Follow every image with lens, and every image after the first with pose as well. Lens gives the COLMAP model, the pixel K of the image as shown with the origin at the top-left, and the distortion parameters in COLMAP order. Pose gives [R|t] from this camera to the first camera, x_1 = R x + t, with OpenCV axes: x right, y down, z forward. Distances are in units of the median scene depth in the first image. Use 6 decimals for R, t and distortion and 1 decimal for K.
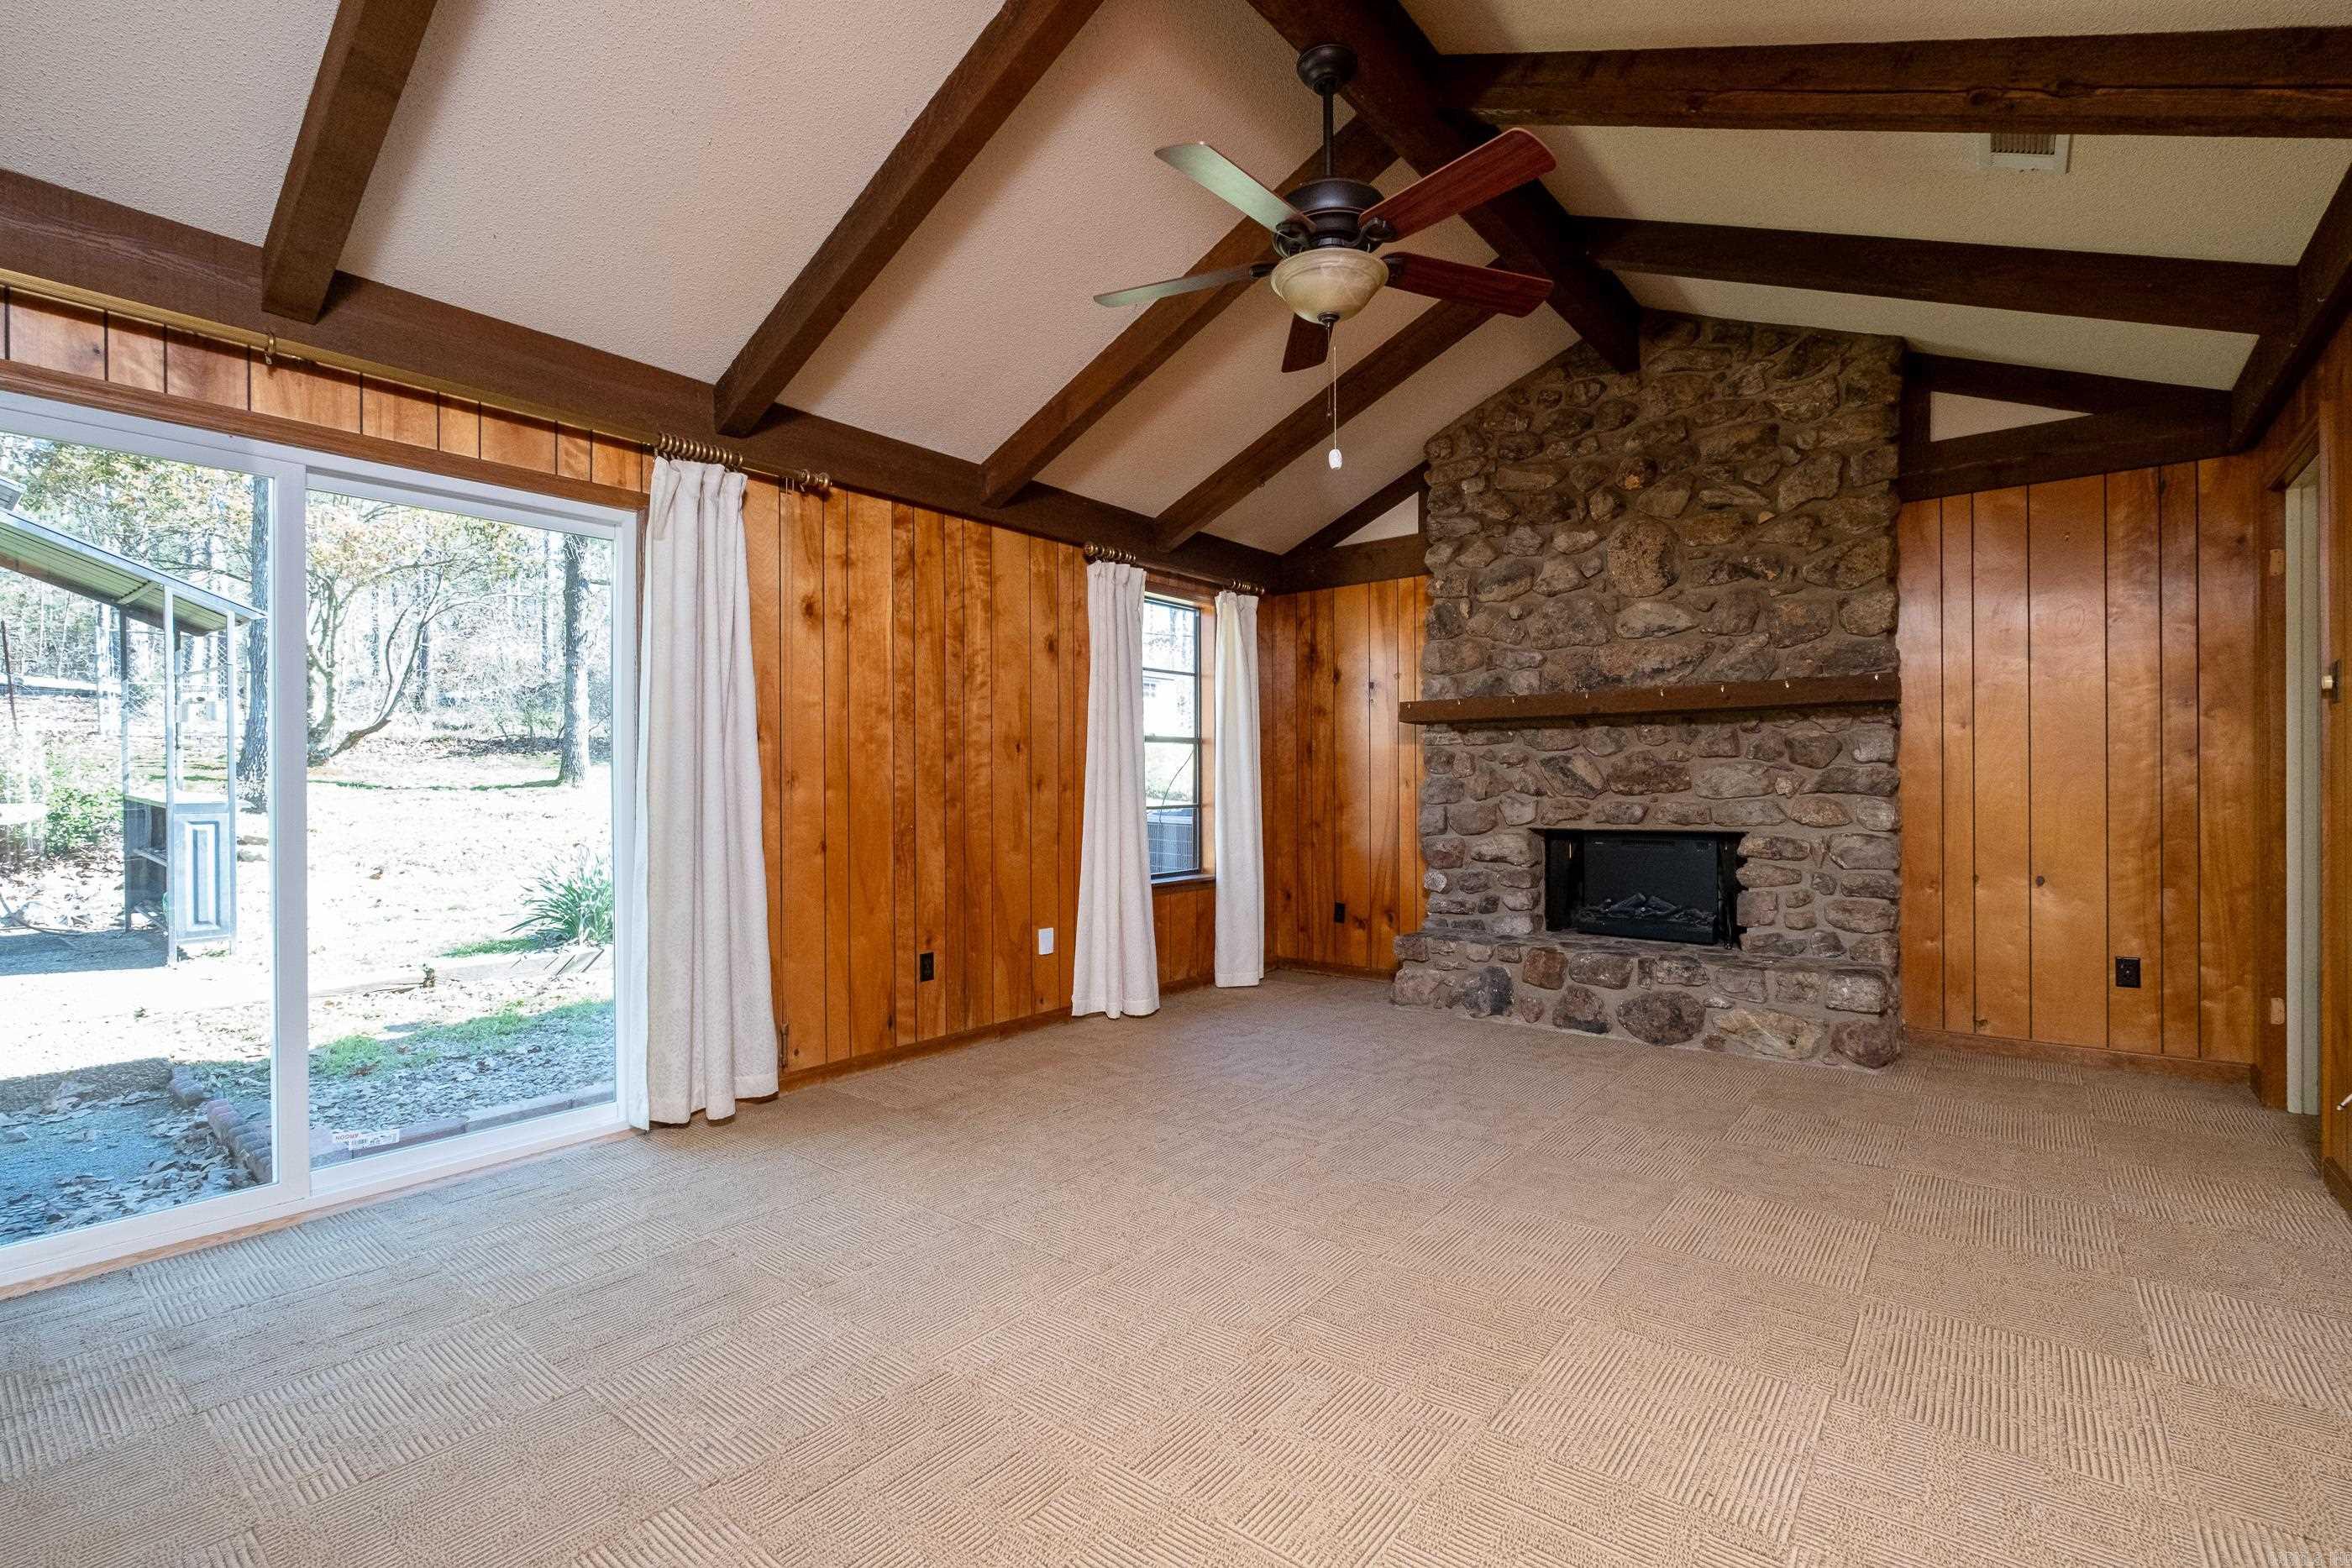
lens RADIAL K [[1049.3, 0, 1172.0], [0, 1049.3, 788.0], [0, 0, 1]] dist [0.000987, 0.000165]
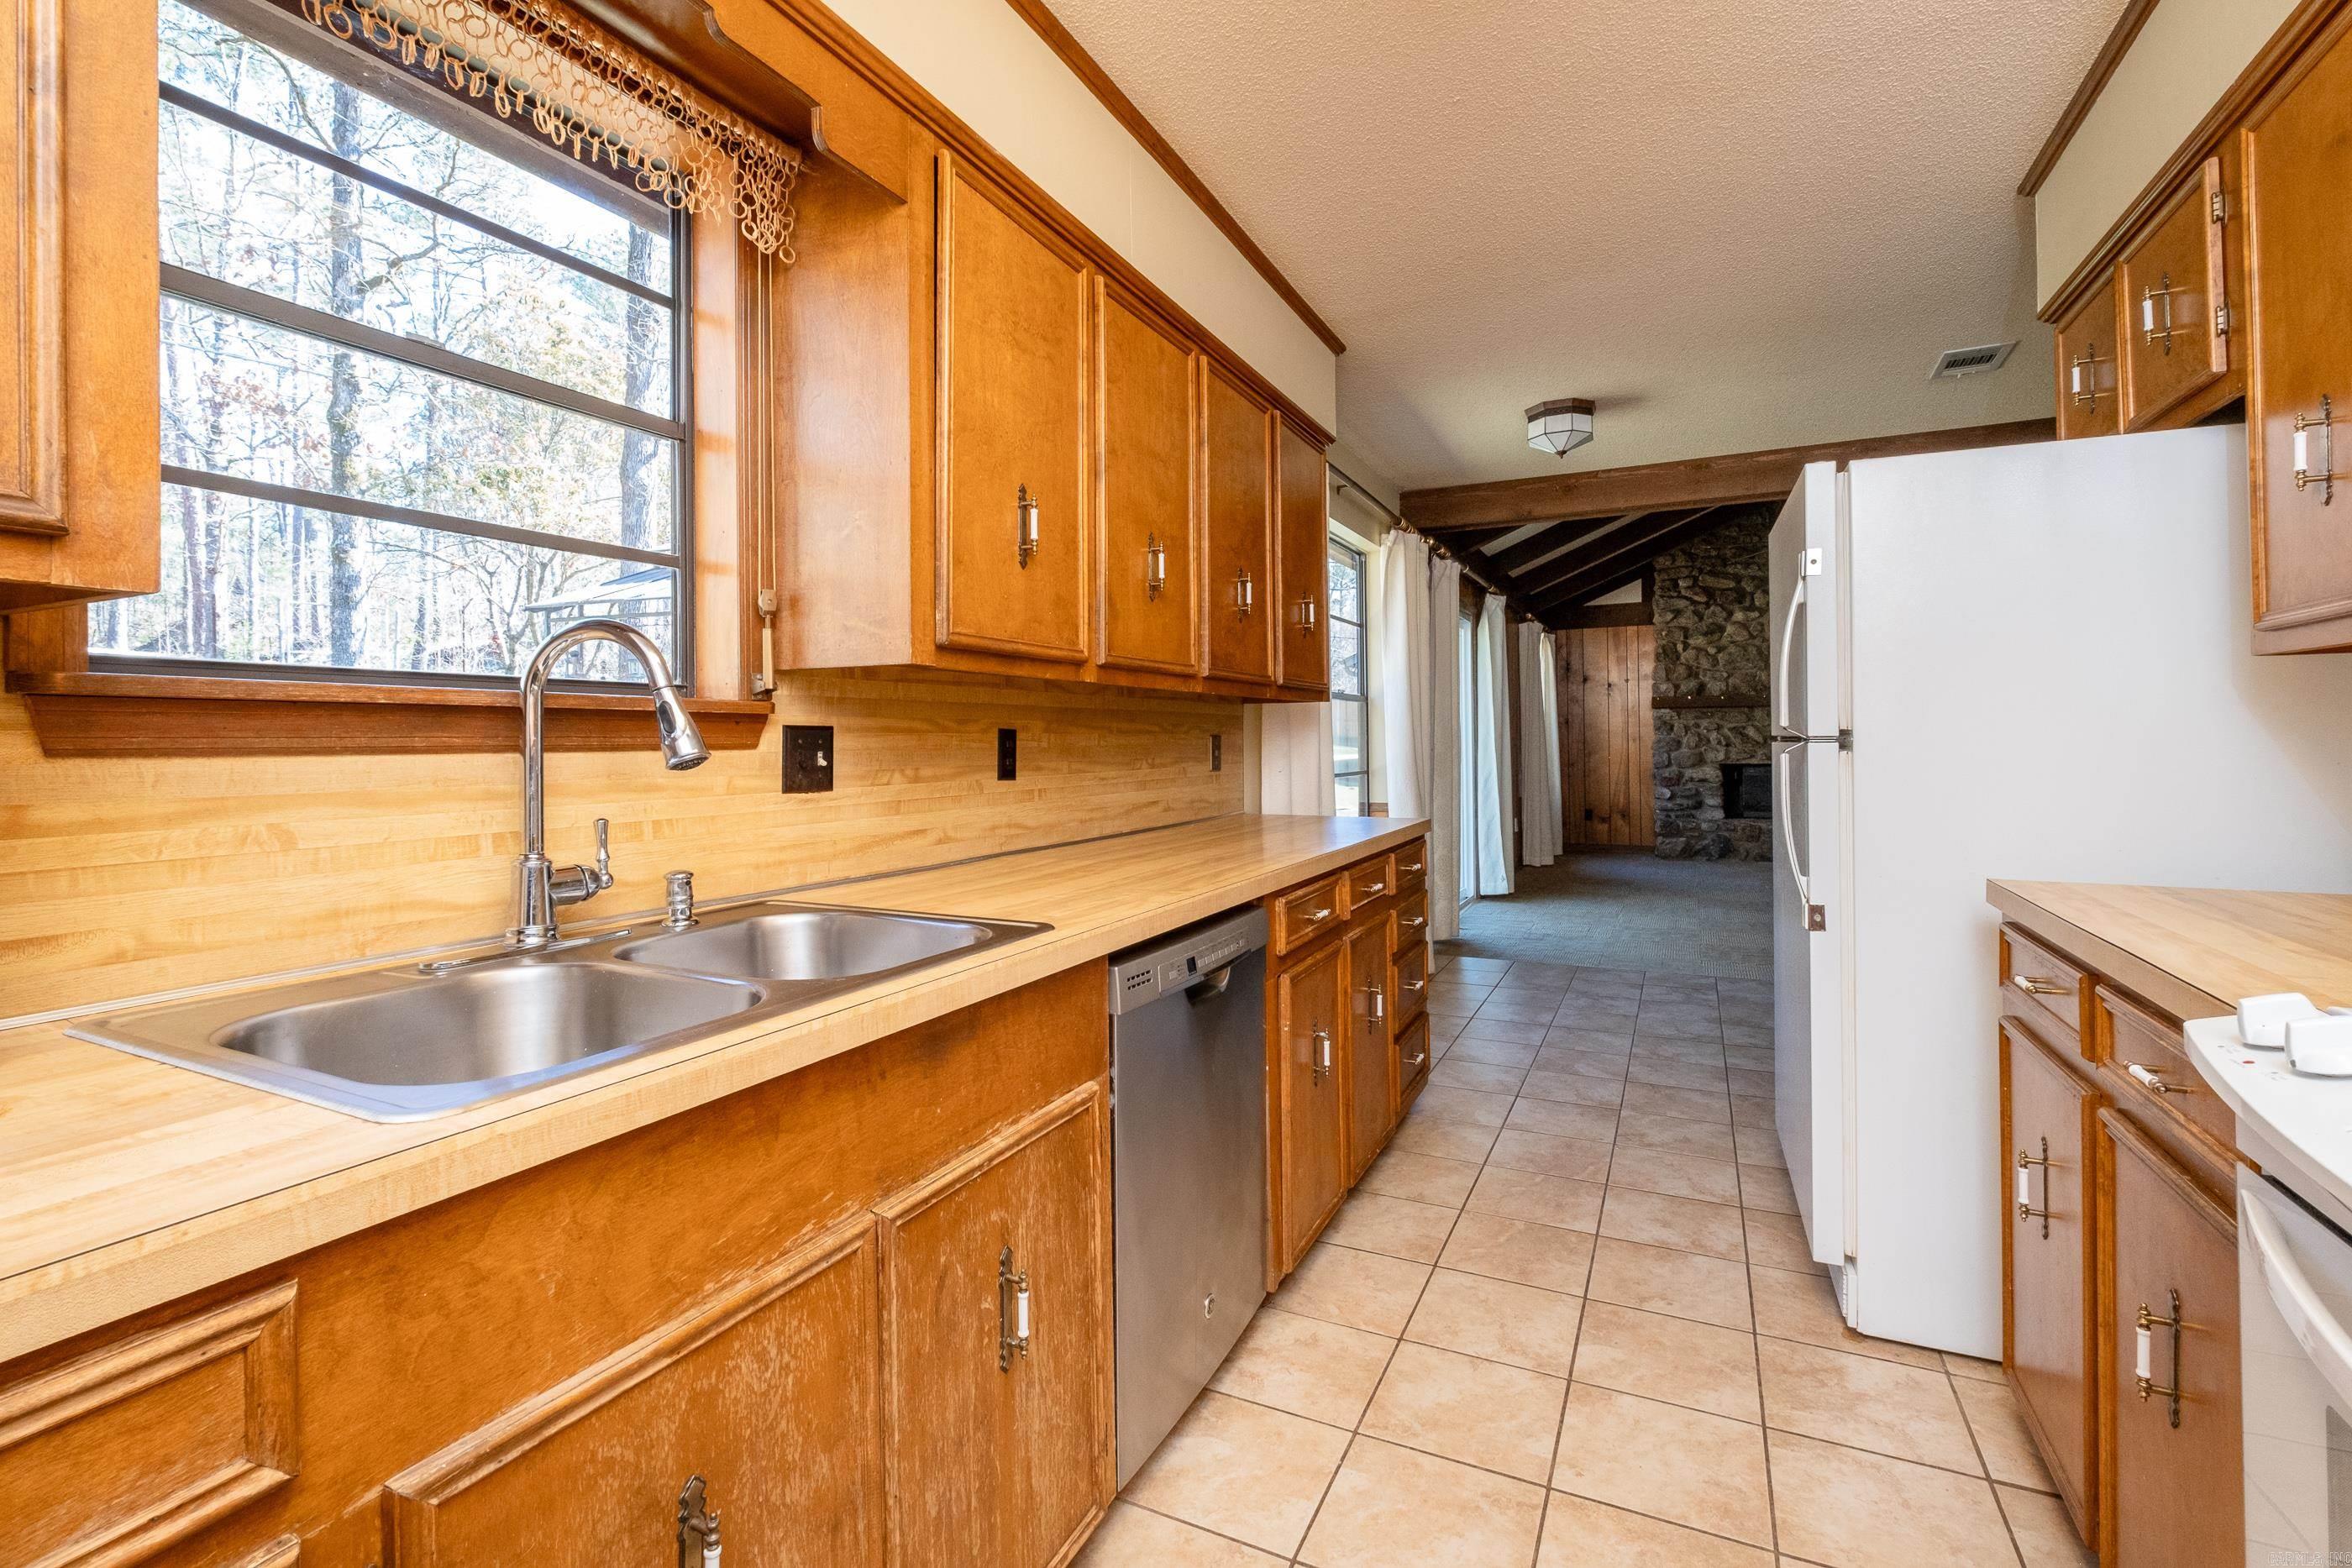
lens RADIAL K [[1049.3, 0, 1177.8], [0, 1049.3, 727.2], [0, 0, 1]] dist [0.000987, 0.000165]
pose [[0.974923, -0.003338, 0.222519, -0.909141], [0.006978, 0.999854, -0.015574, -0.004330], [-0.222435, 0.016736, 0.974804, -0.559986]]
